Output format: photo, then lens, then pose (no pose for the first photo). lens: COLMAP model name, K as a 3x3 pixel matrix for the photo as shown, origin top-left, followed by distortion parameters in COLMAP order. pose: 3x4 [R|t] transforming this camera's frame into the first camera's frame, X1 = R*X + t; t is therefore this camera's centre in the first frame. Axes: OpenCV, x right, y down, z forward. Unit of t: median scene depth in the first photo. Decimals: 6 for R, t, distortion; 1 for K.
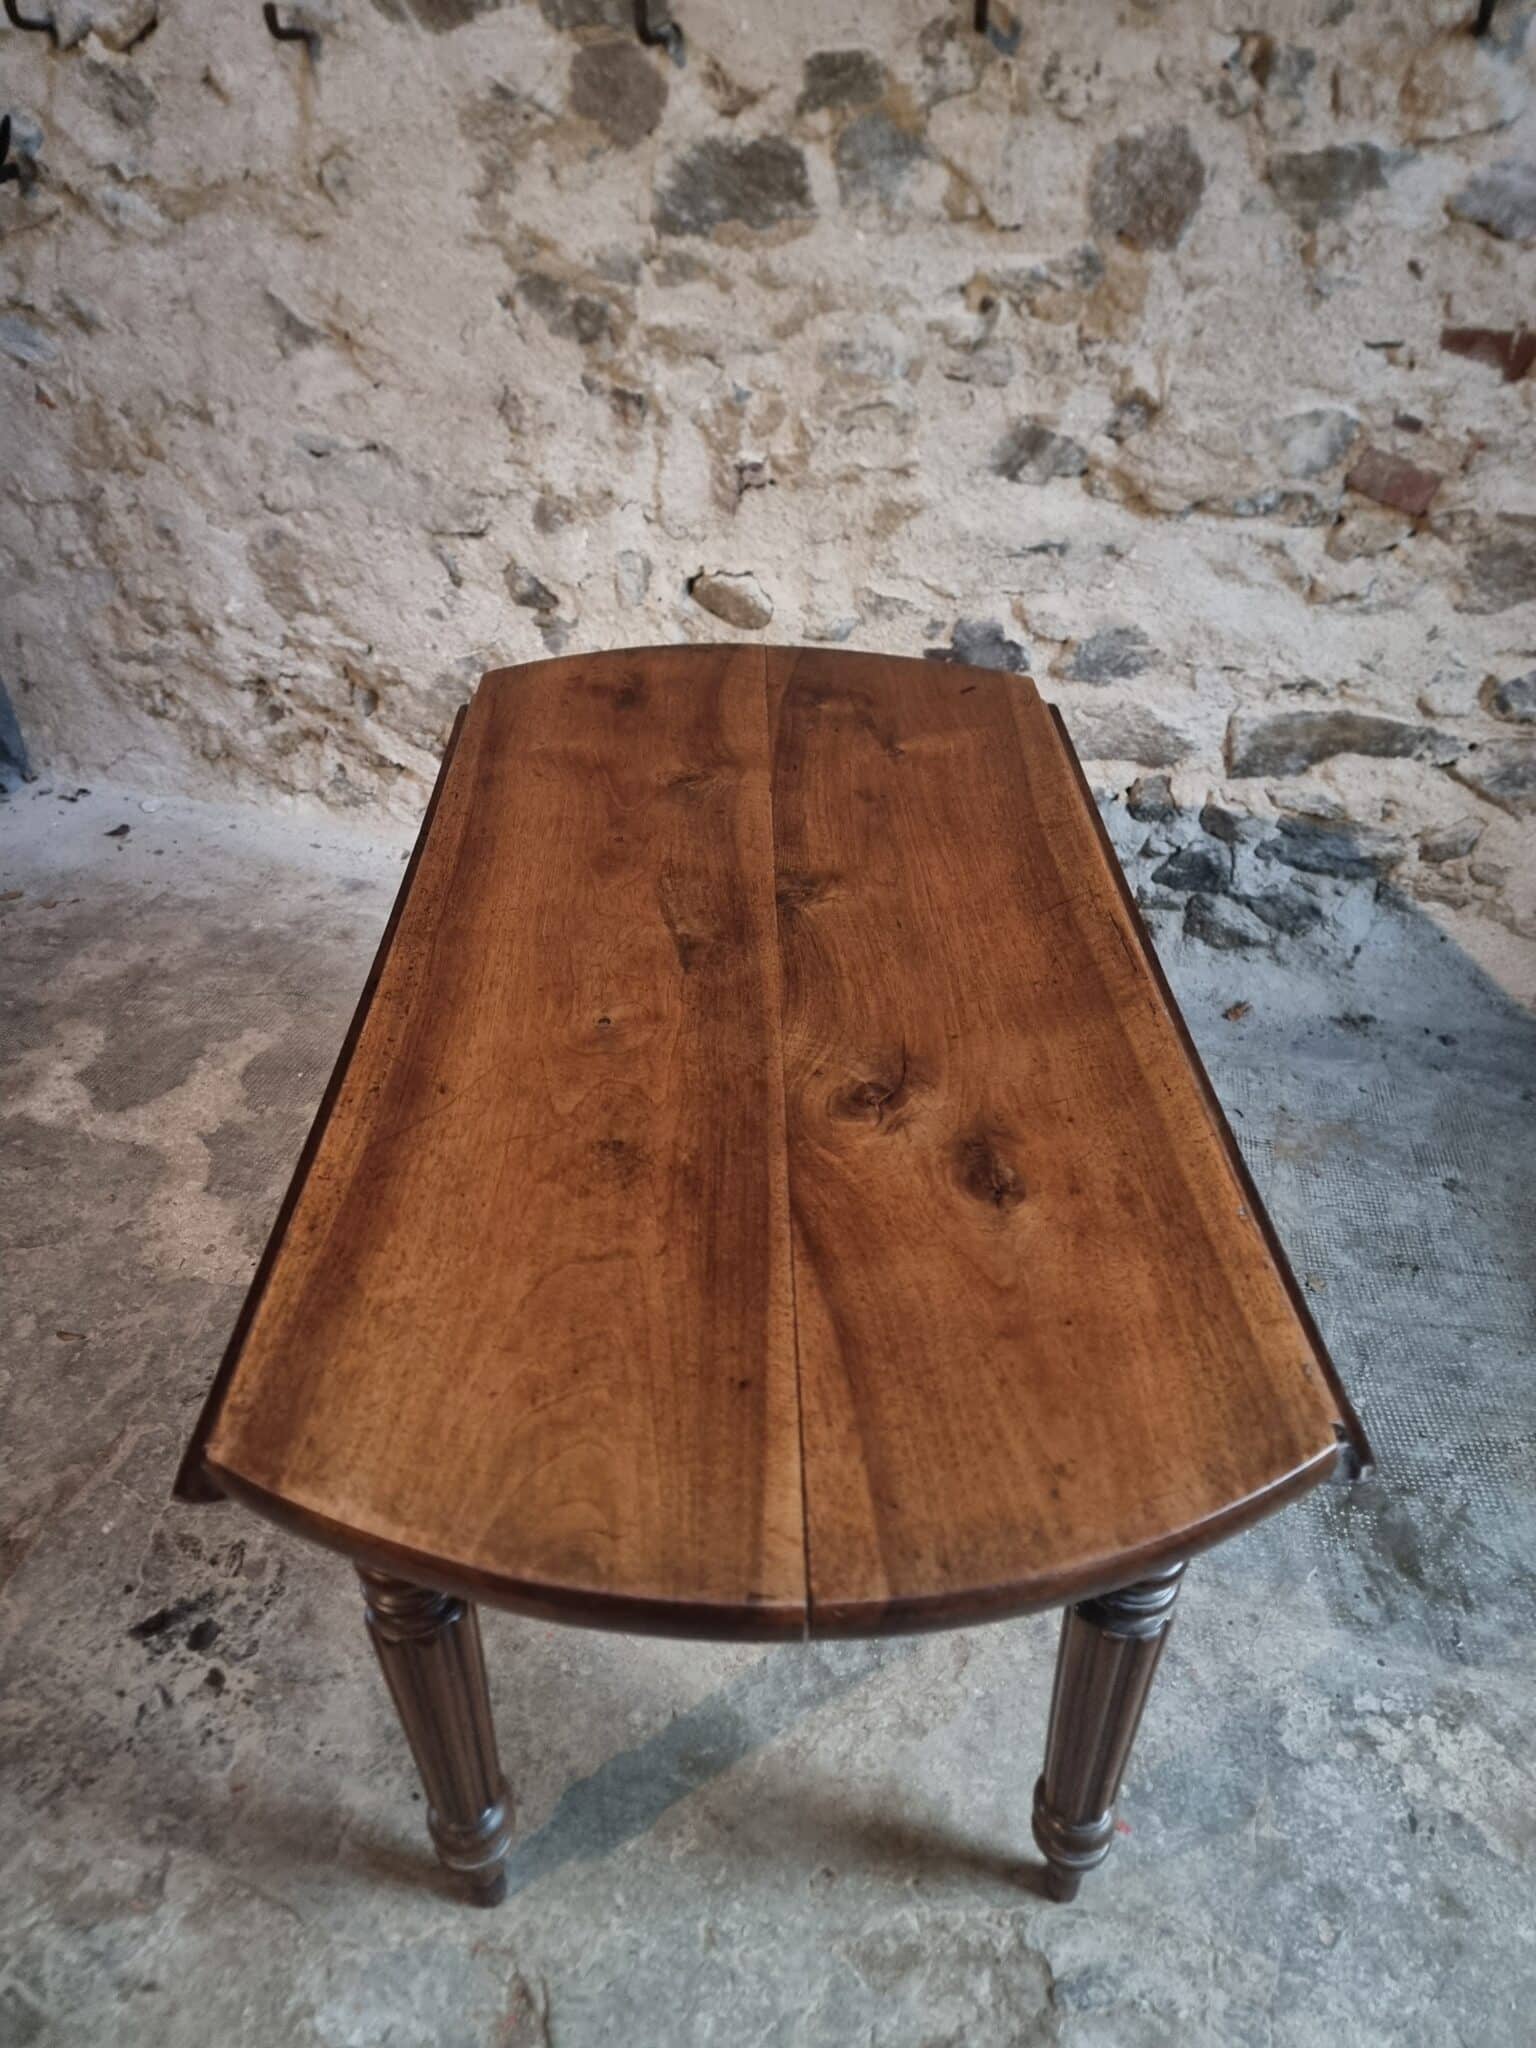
lens RADIAL K [[1422.5, 0, 746.4], [0, 1422.5, 1028.8], [0, 0, 1]] dist [0.056003, -0.055578]
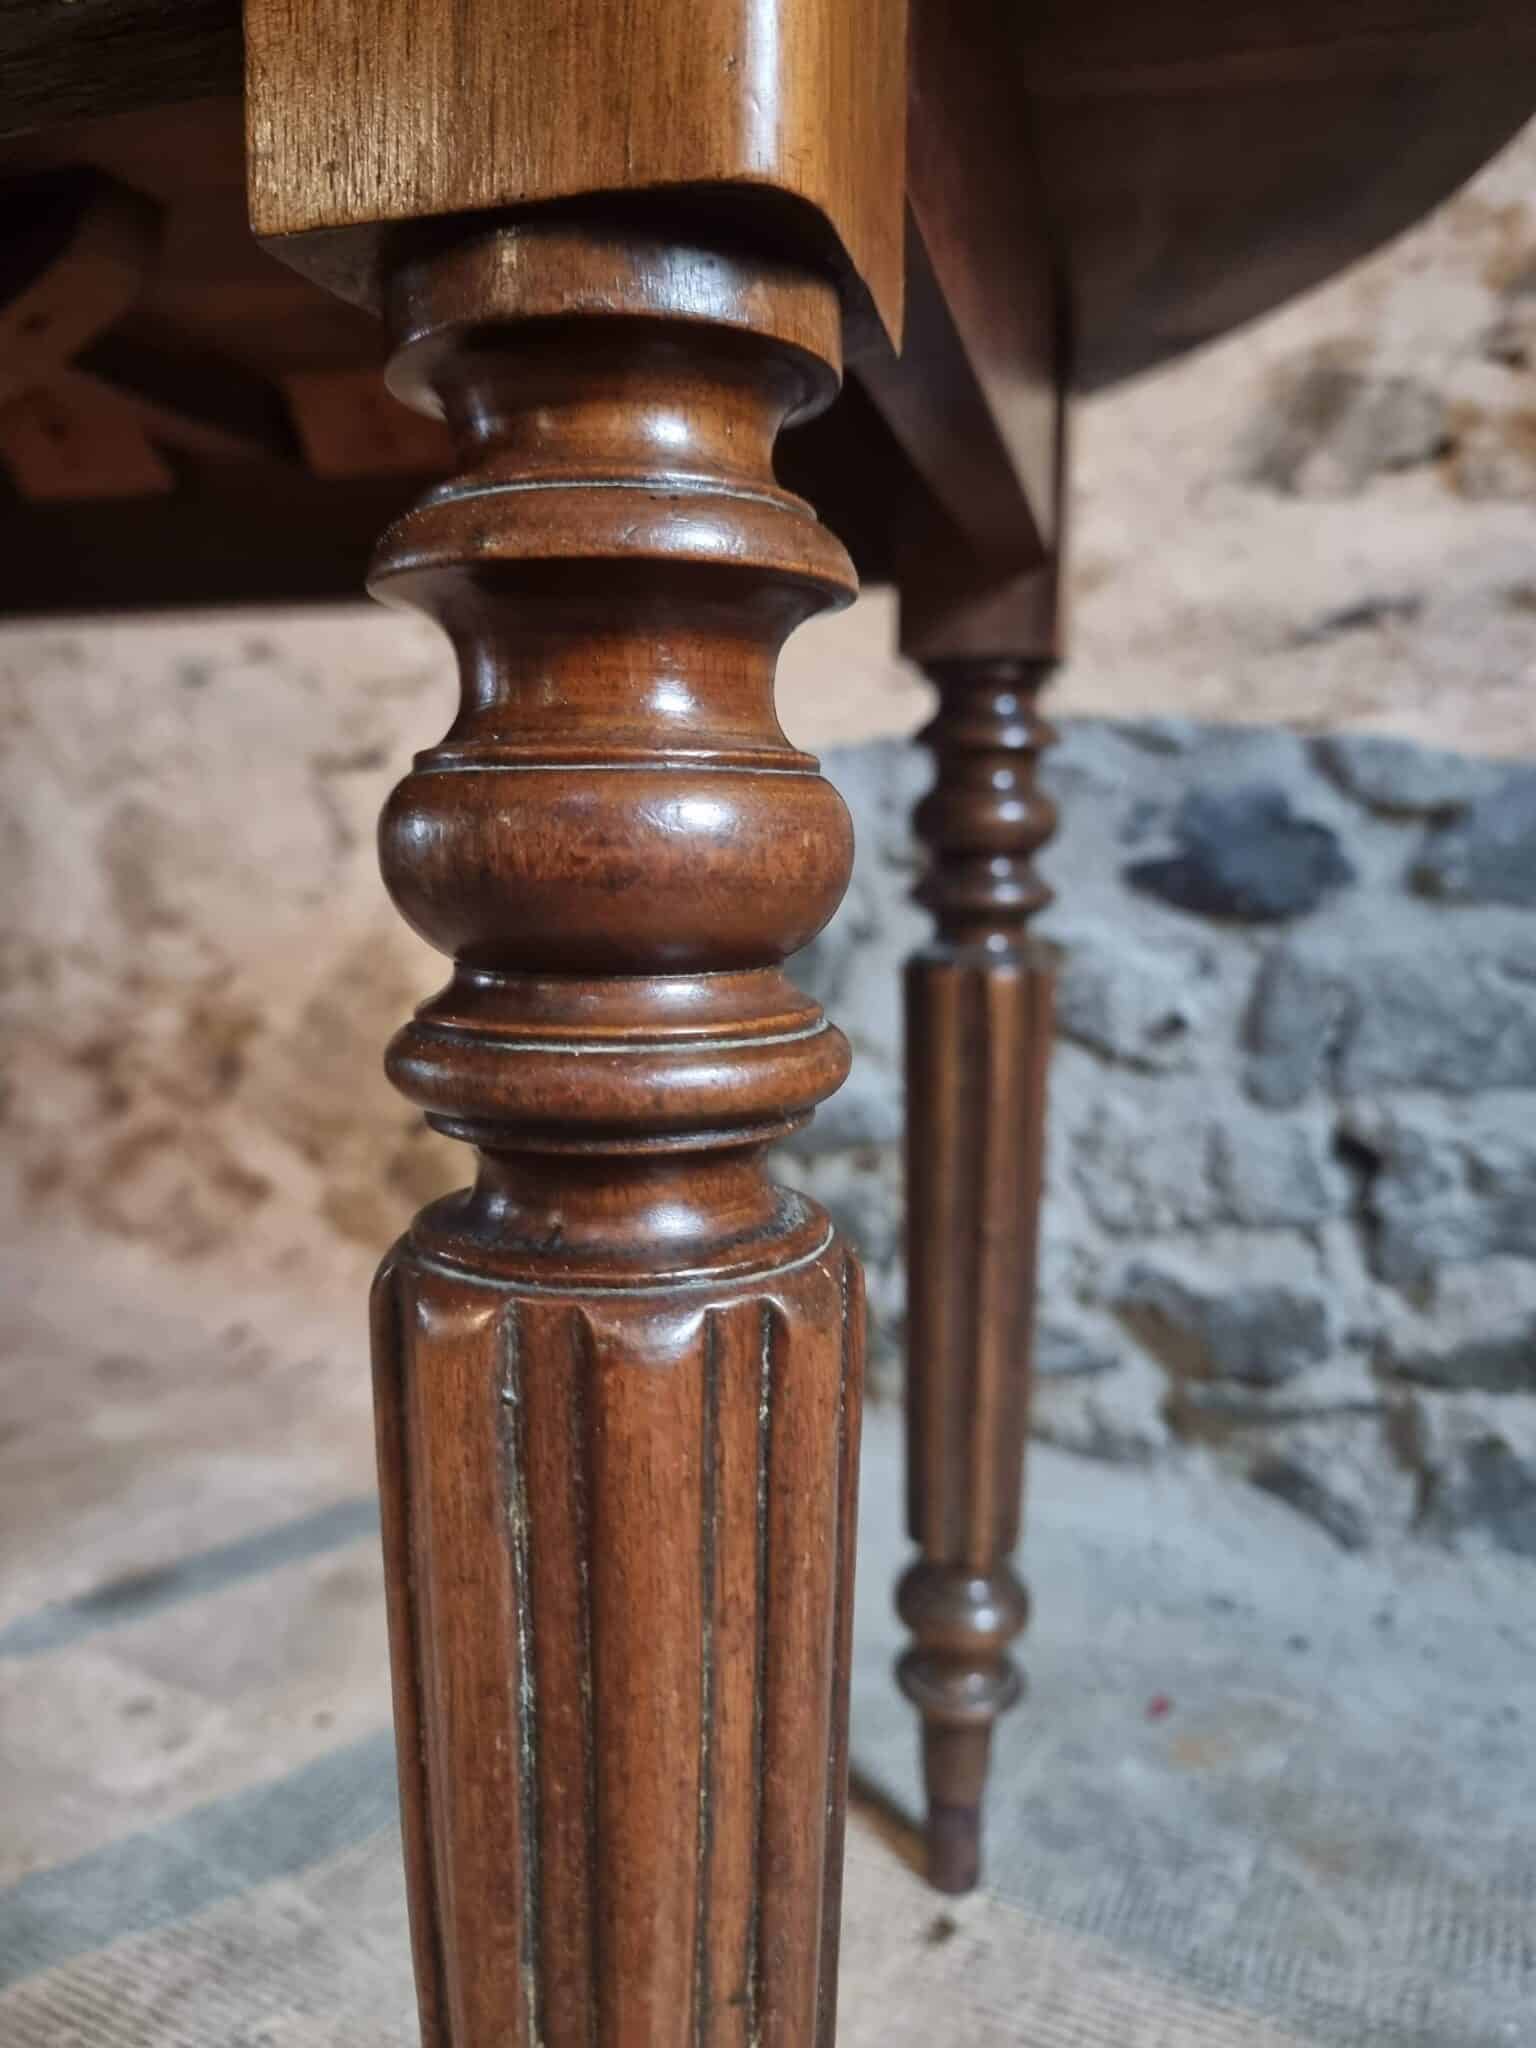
lens RADIAL K [[1501.5, 0, 765.1], [0, 1501.5, 1012.2], [0, 0, 1]] dist [-0.006662, 0.001191]
pose [[0.972250, 0.013134, -0.233577, 0.138765], [-0.124346, 0.874726, -0.468394, 0.025378], [0.198164, 0.484440, 0.852085, 0.636828]]
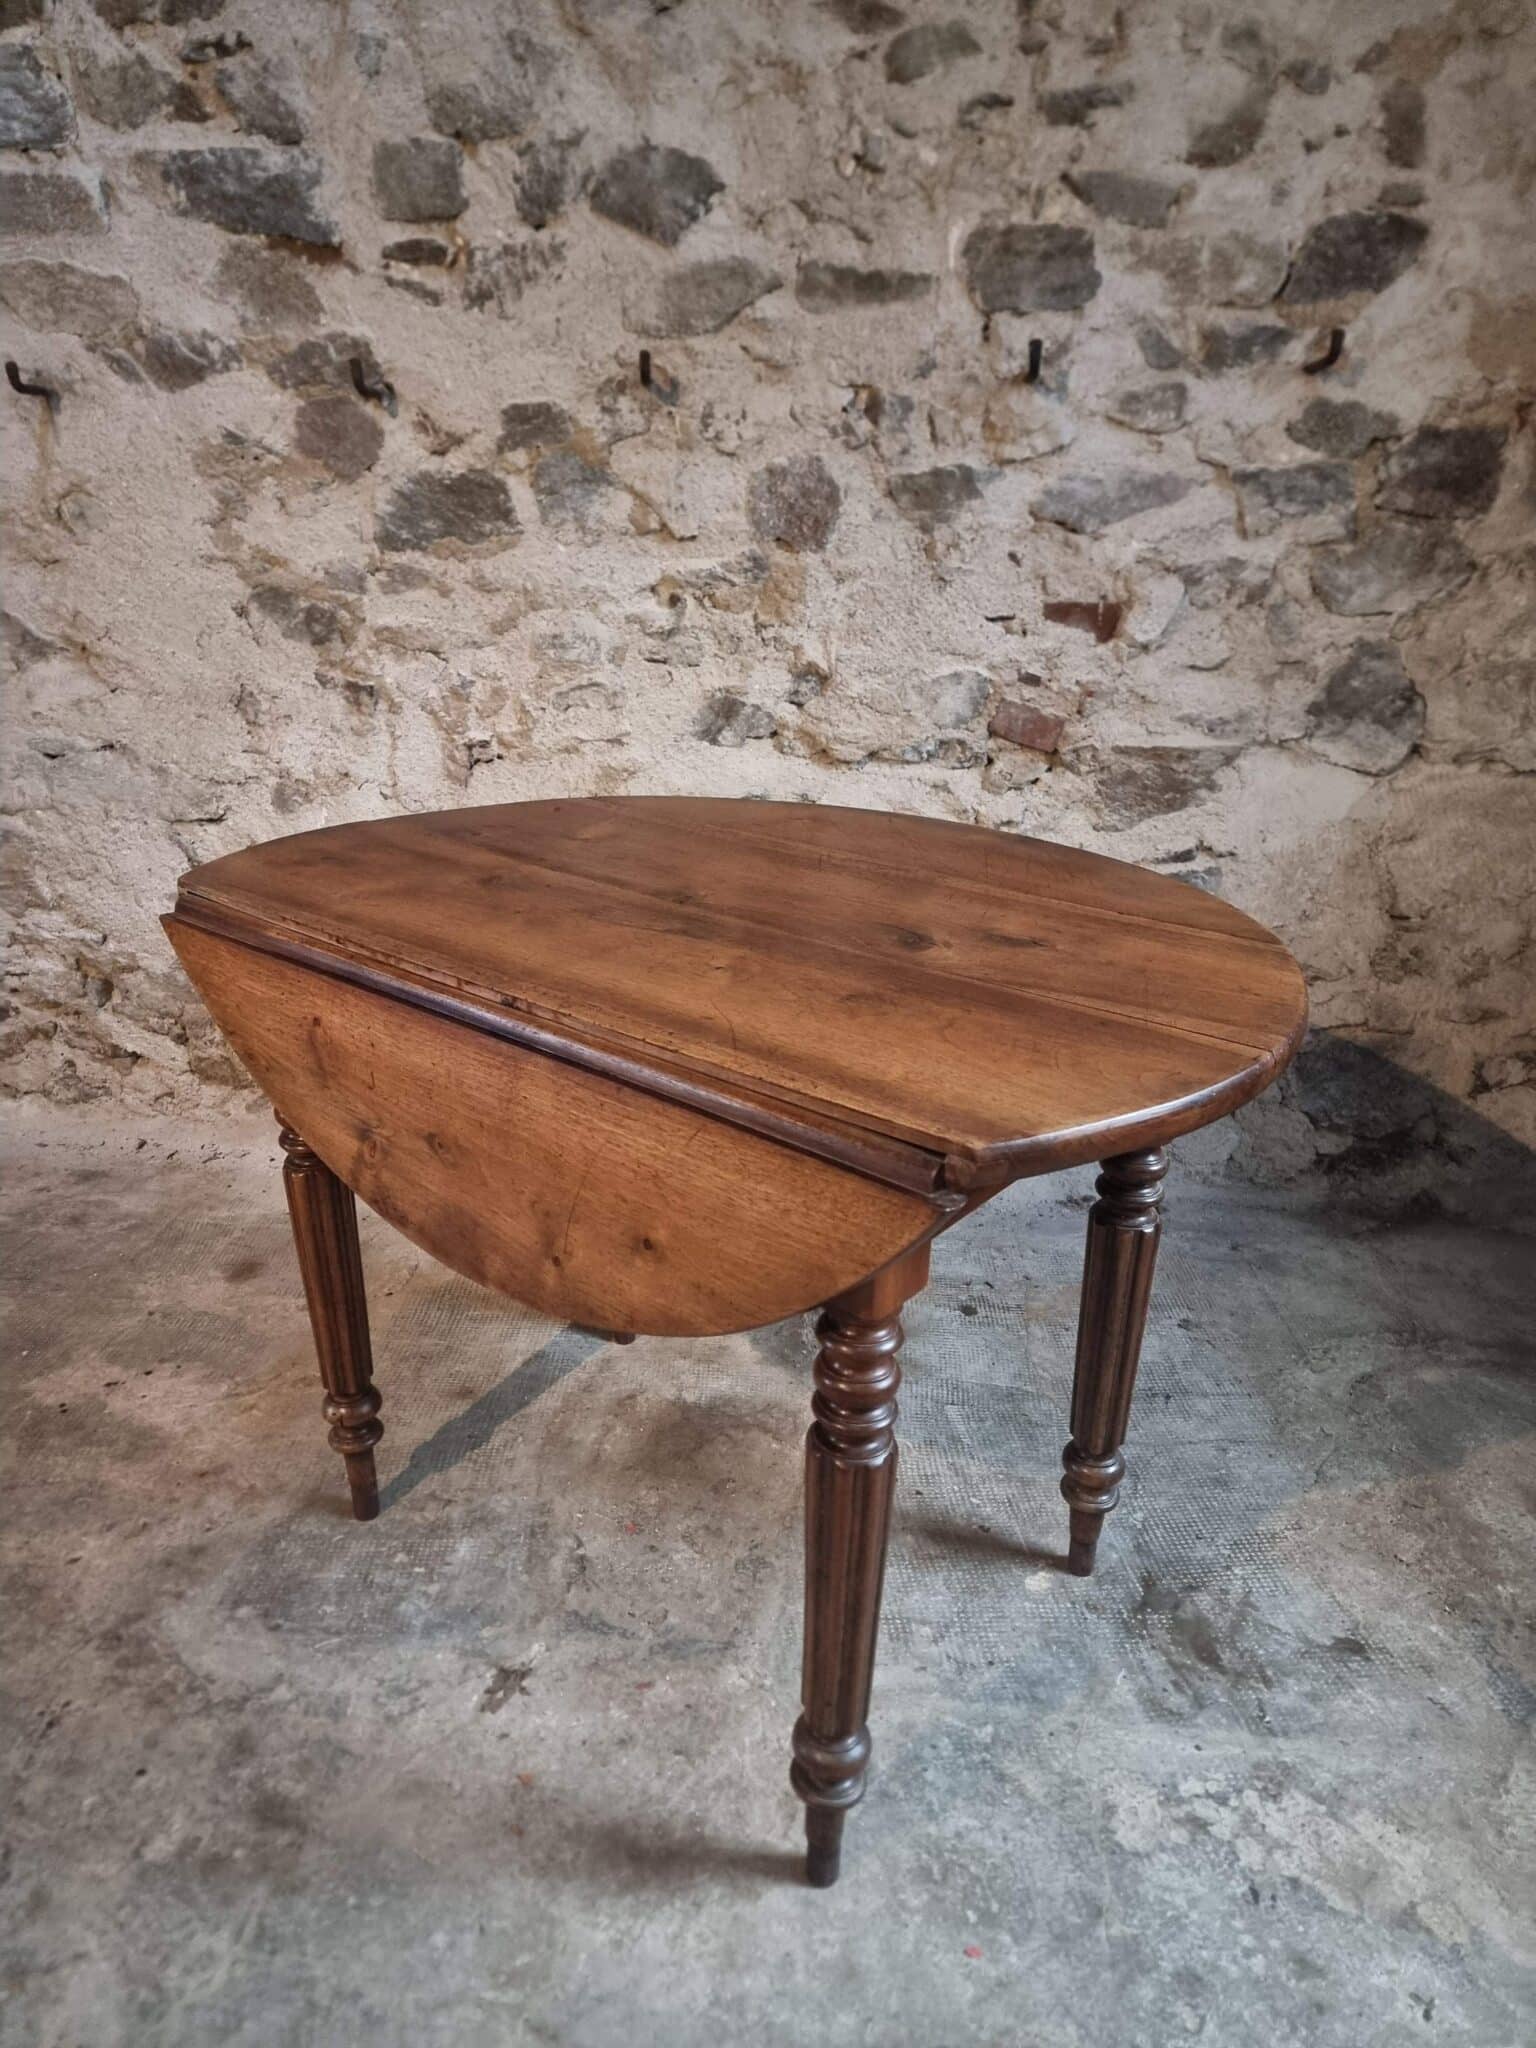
lens RADIAL K [[1416.4, 0, 746.7], [0, 1416.4, 1033.8], [0, 0, 1]] dist [0.066229, -0.067070]
pose [[0.980883, -0.066845, 0.182756, -0.010311], [0.111320, 0.963054, -0.245225, 0.121790], [-0.159612, 0.260882, 0.952084, -0.018110]]
